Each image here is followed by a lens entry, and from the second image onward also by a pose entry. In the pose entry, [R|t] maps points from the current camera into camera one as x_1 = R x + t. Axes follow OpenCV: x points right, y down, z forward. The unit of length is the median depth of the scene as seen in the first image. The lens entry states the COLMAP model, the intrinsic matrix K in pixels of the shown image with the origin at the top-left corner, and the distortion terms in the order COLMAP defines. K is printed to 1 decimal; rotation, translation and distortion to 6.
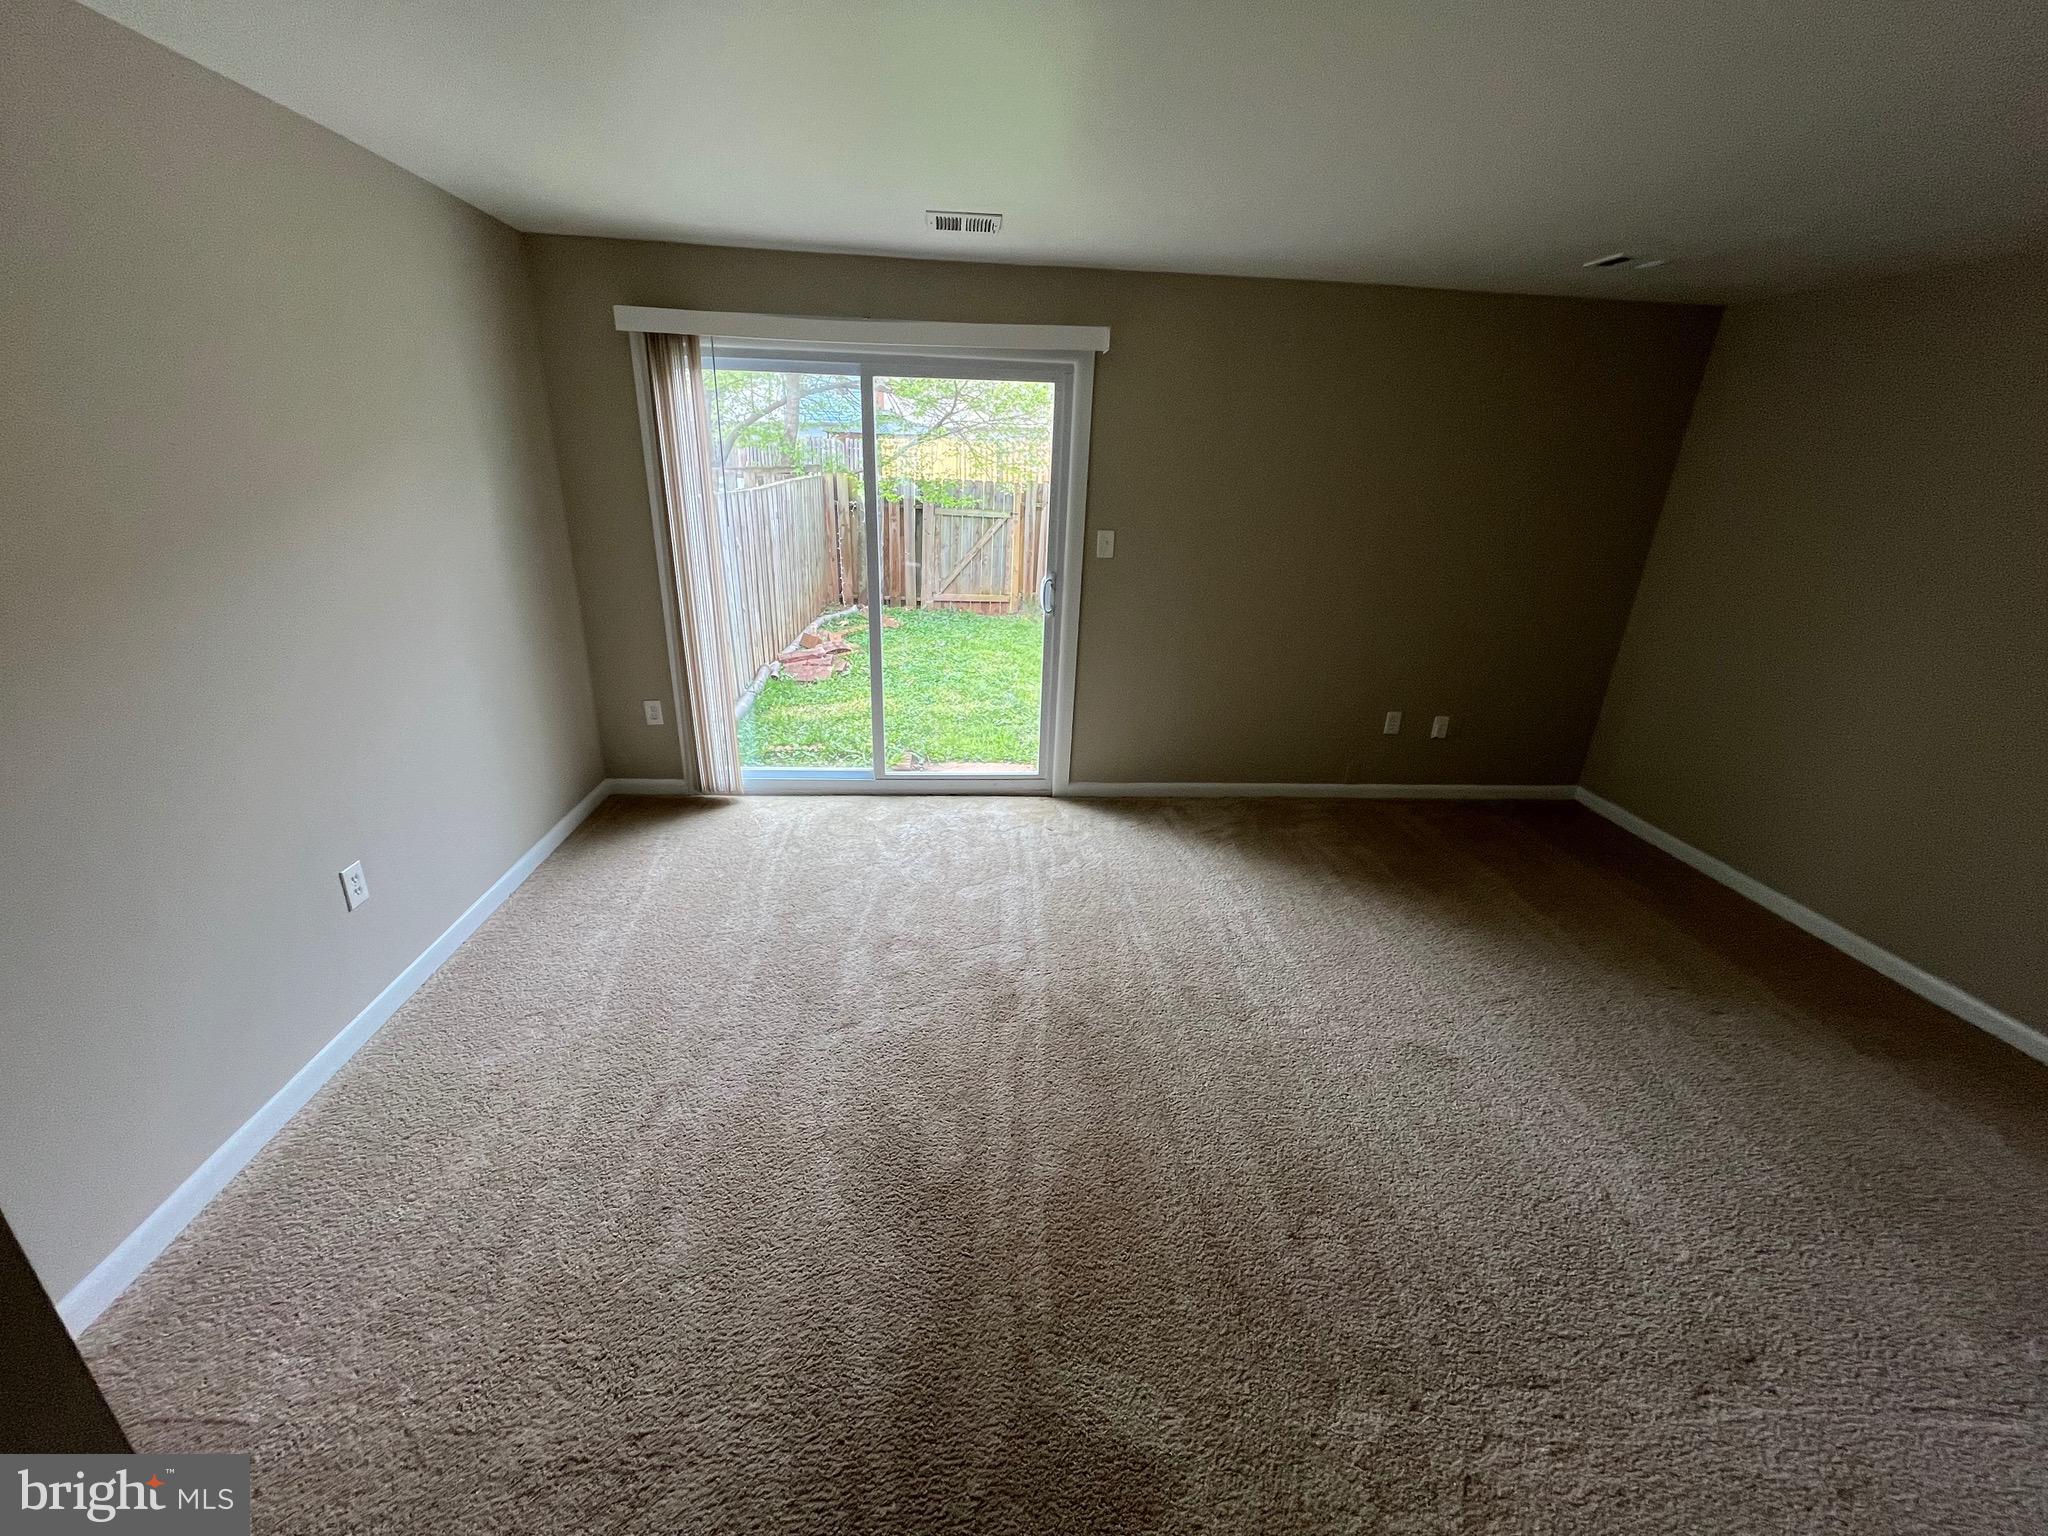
lens RADIAL K [[820.7, 0, 1024.0], [0, 820.7, 768.0], [0, 0, 1]] dist [-0.009145, -0.000174]
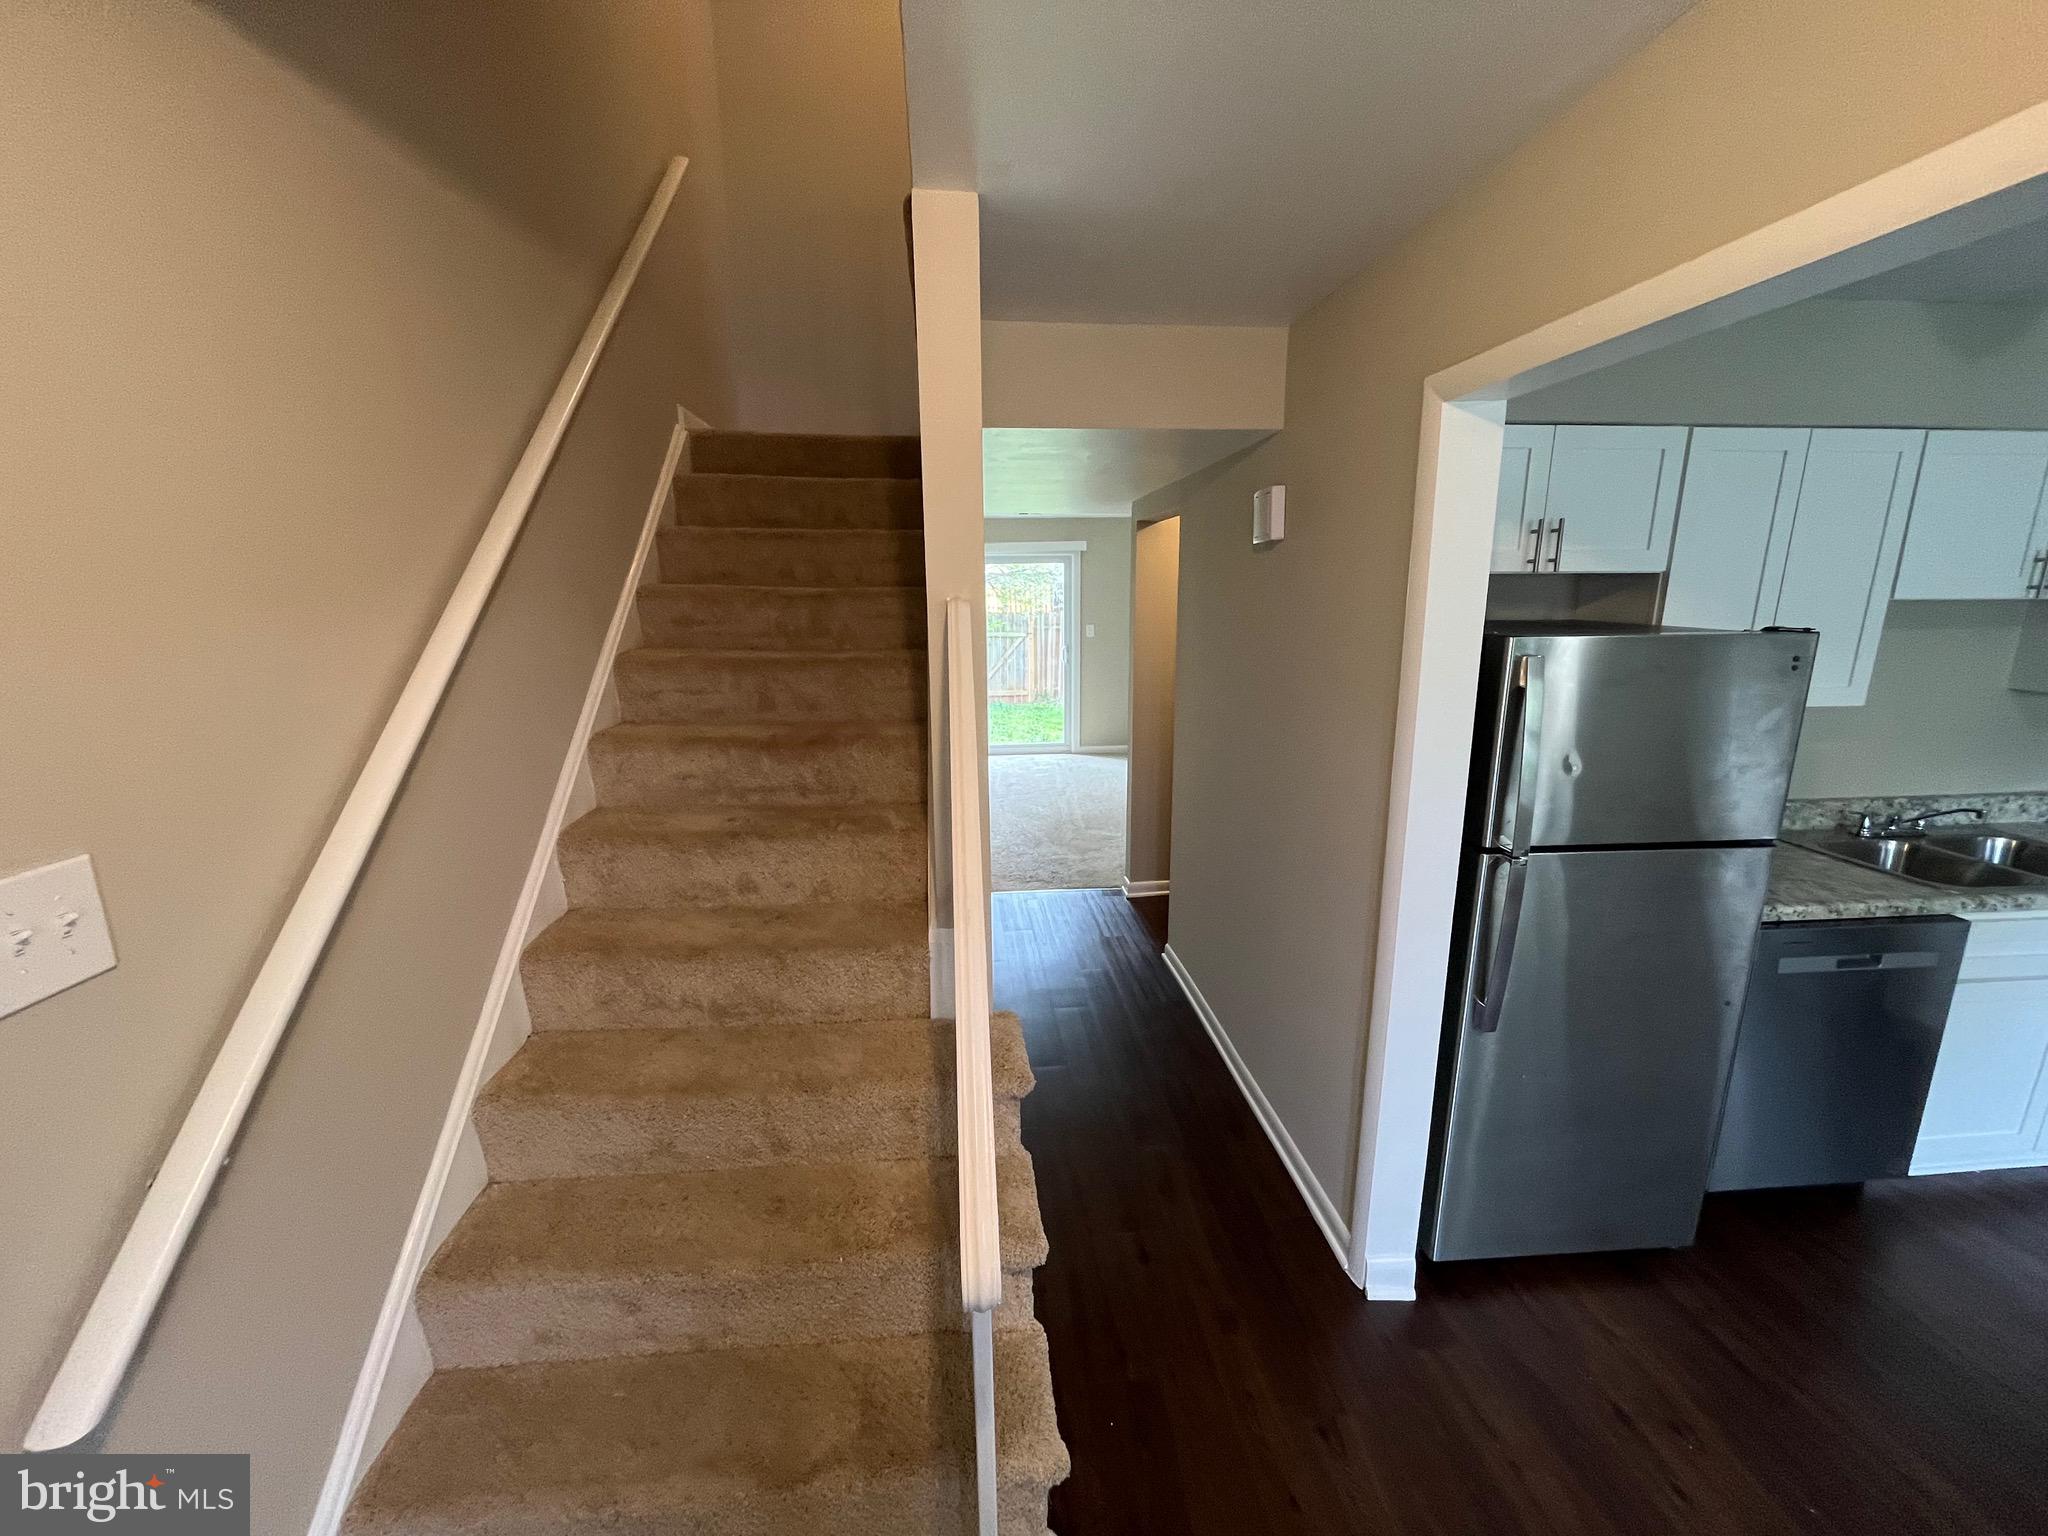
lens RADIAL K [[820.7, 0, 1024.0], [0, 820.7, 768.0], [0, 0, 1]] dist [-0.009145, -0.000174]
pose [[0.998906, -0.046753, 0.000172, -0.087286], [0.046212, 0.986782, -0.155328, 0.387286], [0.007093, 0.155166, 0.987863, -1.021195]]
